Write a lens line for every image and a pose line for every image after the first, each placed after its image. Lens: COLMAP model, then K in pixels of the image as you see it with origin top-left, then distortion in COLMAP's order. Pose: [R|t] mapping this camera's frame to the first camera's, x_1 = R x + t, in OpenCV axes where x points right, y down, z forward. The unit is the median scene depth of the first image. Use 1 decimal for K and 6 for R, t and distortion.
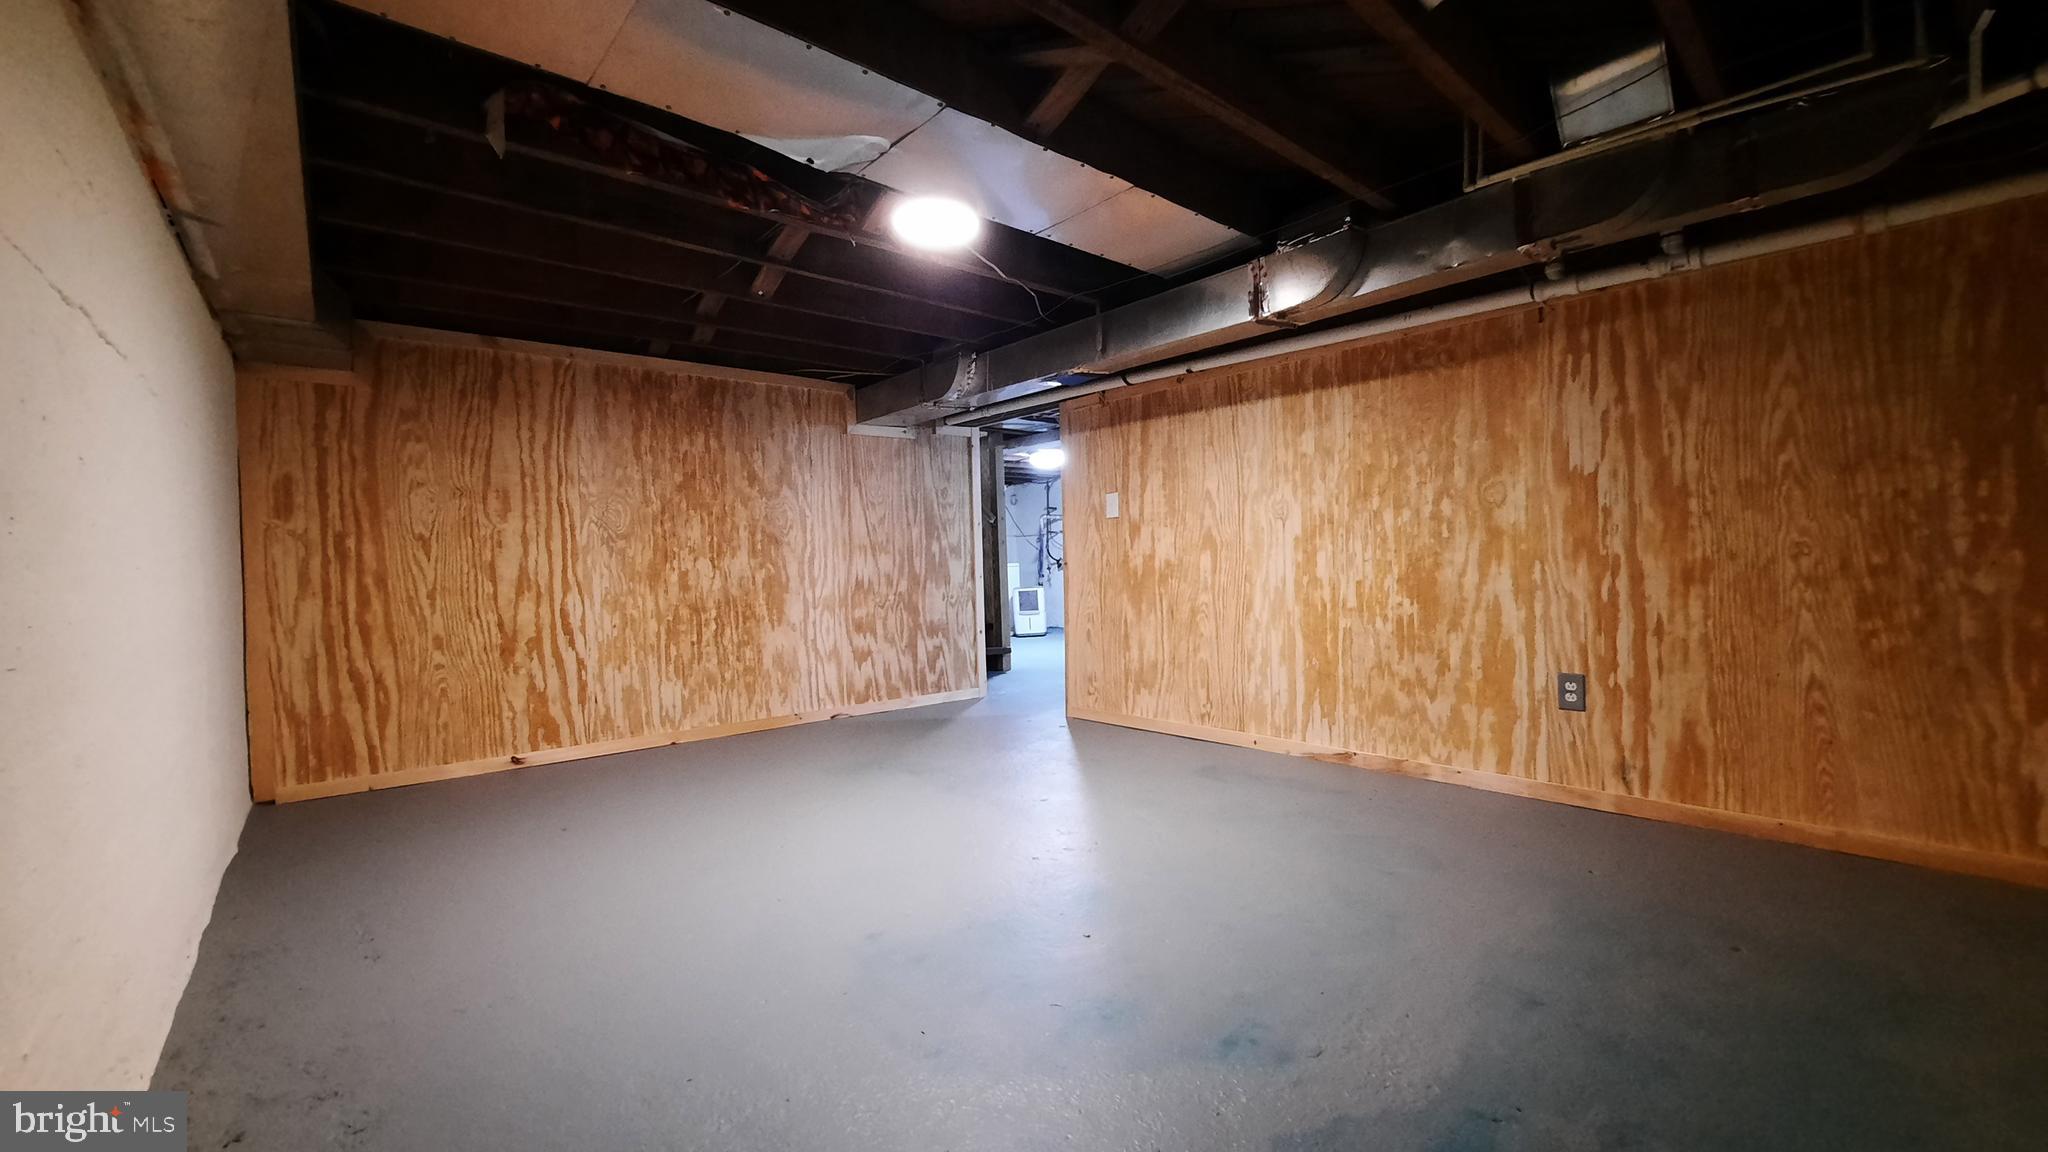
lens RADIAL K [[816.3, 0, 1024.9], [0, 816.3, 574.1], [0, 0, 1]] dist [-0.013583, -0.000194]
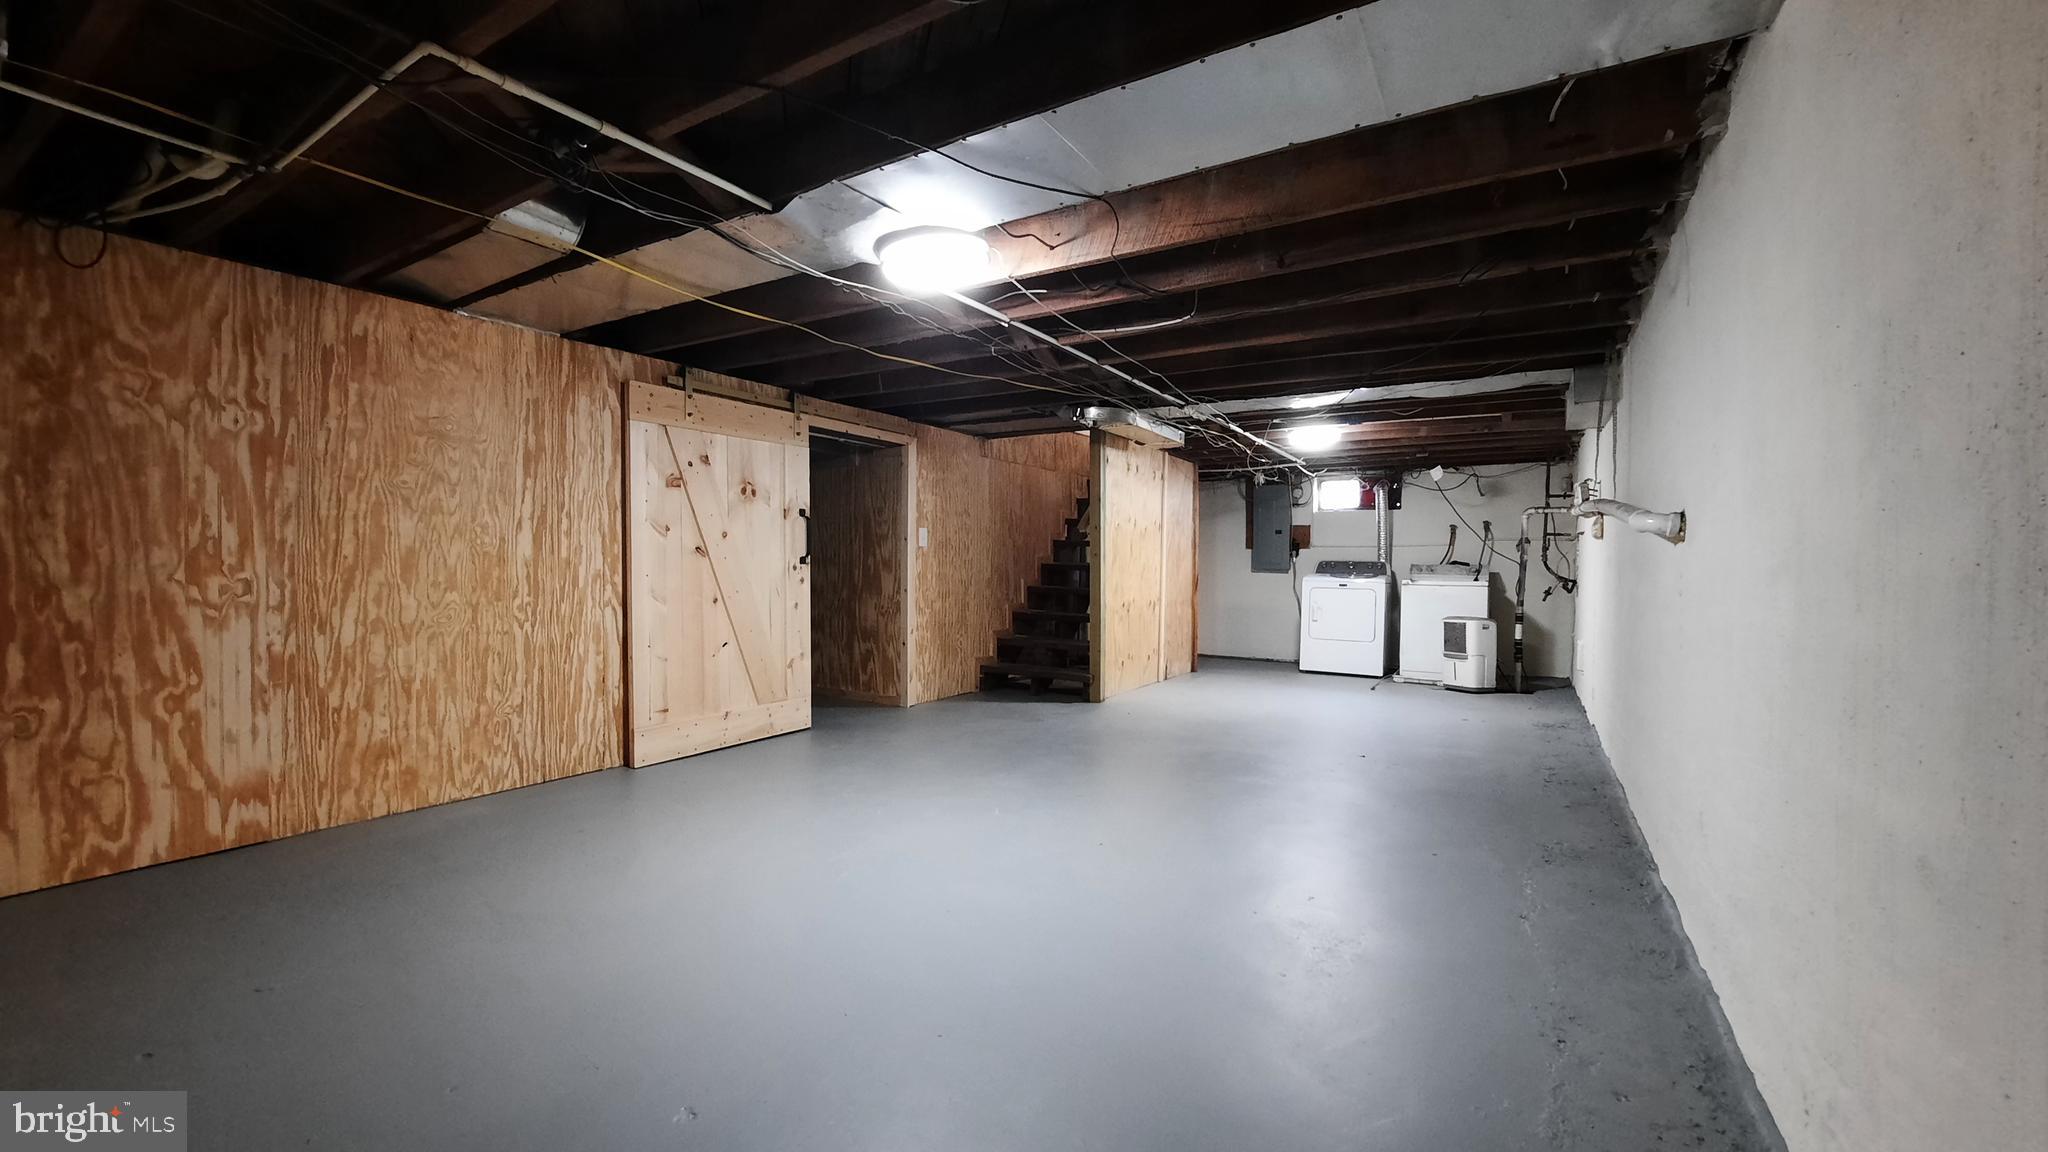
lens RADIAL K [[816.3, 0, 1021.1], [0, 816.3, 575.1], [0, 0, 1]] dist [-0.013583, -0.000194]
pose [[0.303650, 0.028907, -0.952345, 1.005397], [-0.029588, 0.999344, 0.020899, -0.042838], [0.952324, 0.021832, 0.304306, 0.856362]]
